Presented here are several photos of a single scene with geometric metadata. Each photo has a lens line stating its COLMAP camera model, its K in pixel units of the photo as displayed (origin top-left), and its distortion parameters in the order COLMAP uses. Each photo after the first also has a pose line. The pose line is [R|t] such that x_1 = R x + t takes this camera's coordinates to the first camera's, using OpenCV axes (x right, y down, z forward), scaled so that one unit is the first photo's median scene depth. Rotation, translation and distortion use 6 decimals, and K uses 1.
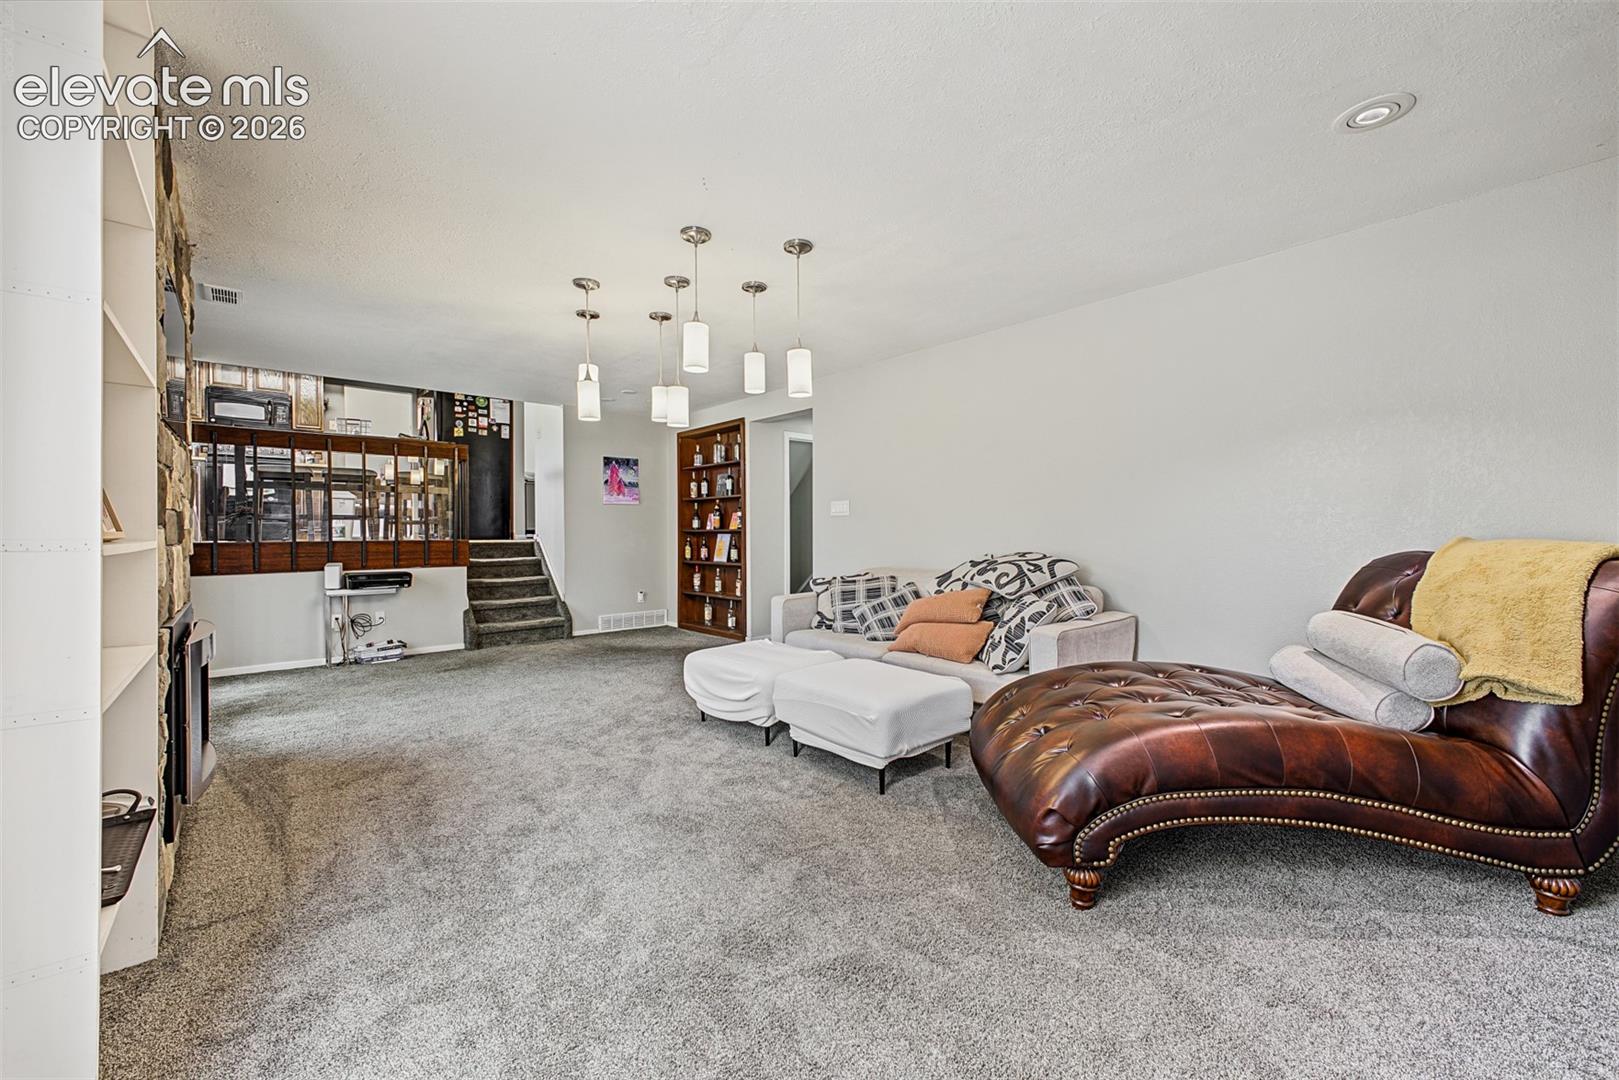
lens RADIAL K [[660.3, 0, 816.7], [0, 660.3, 530.7], [0, 0, 1]] dist [0.072533, -0.000368]
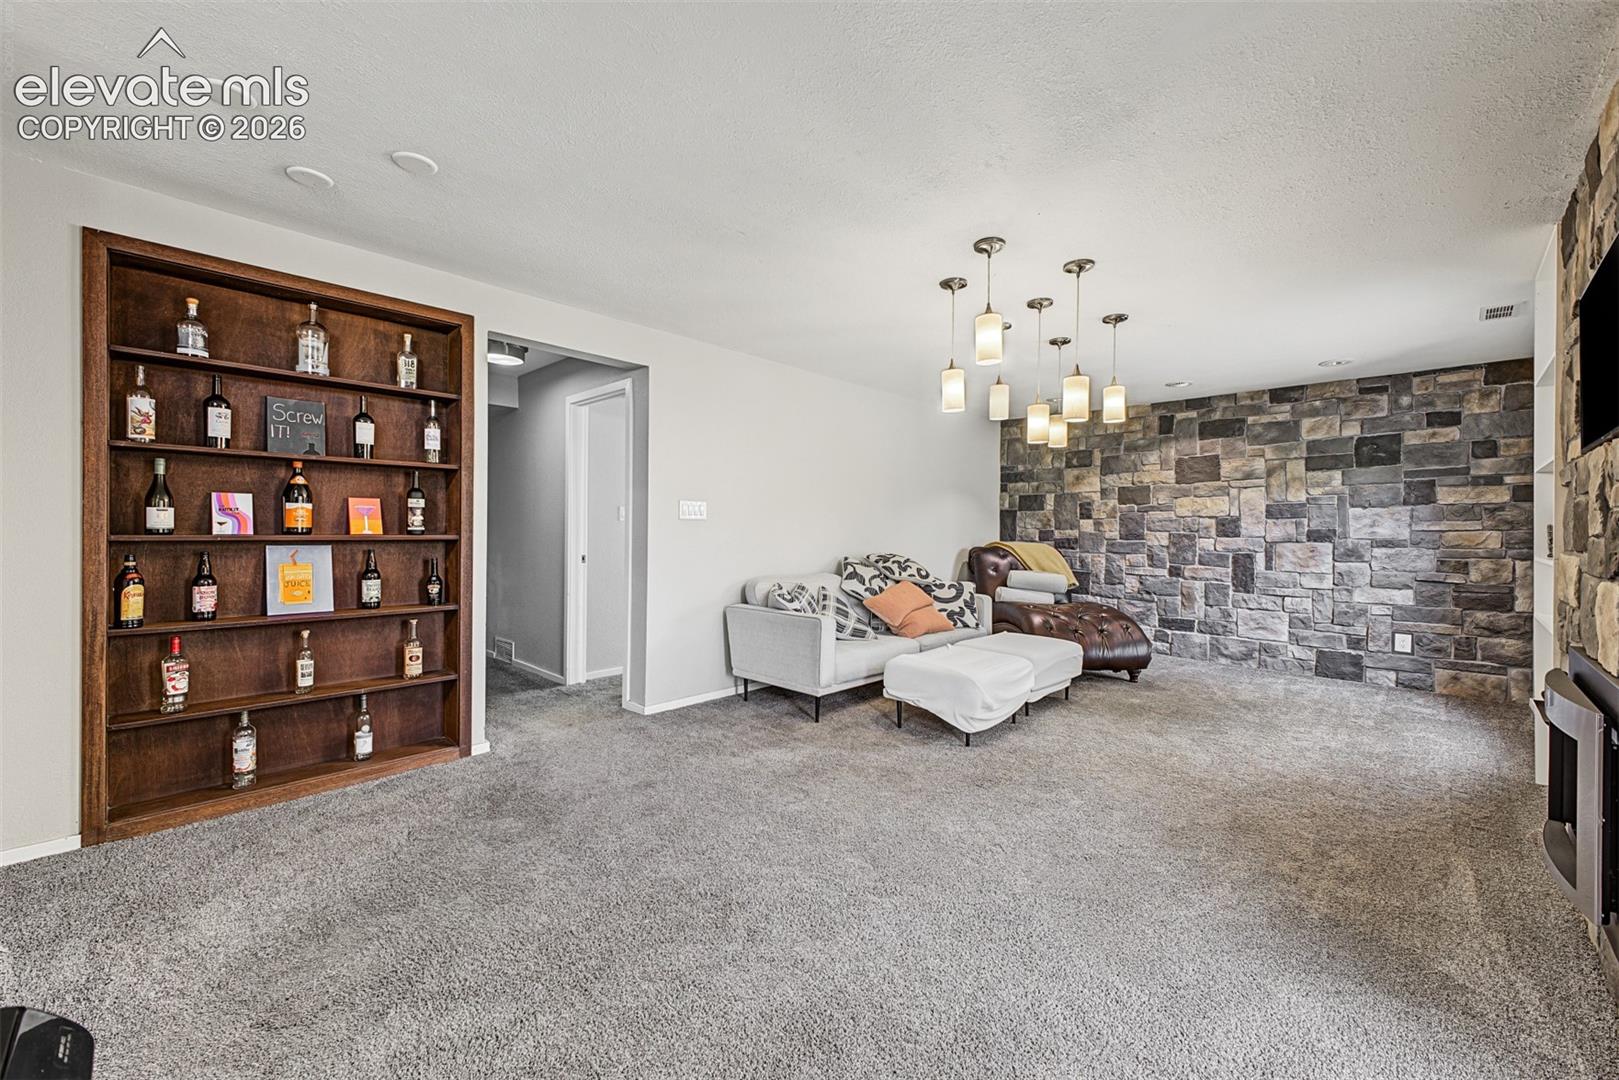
lens RADIAL K [[660.3, 0, 816.7], [0, 660.3, 530.7], [0, 0, 1]] dist [0.072533, -0.000368]
pose [[-0.099249, 0.000268, 0.995063, -0.591589], [-0.011364, 0.999934, -0.001403, -0.007282], [-0.994998, -0.011447, -0.099239, 0.706370]]
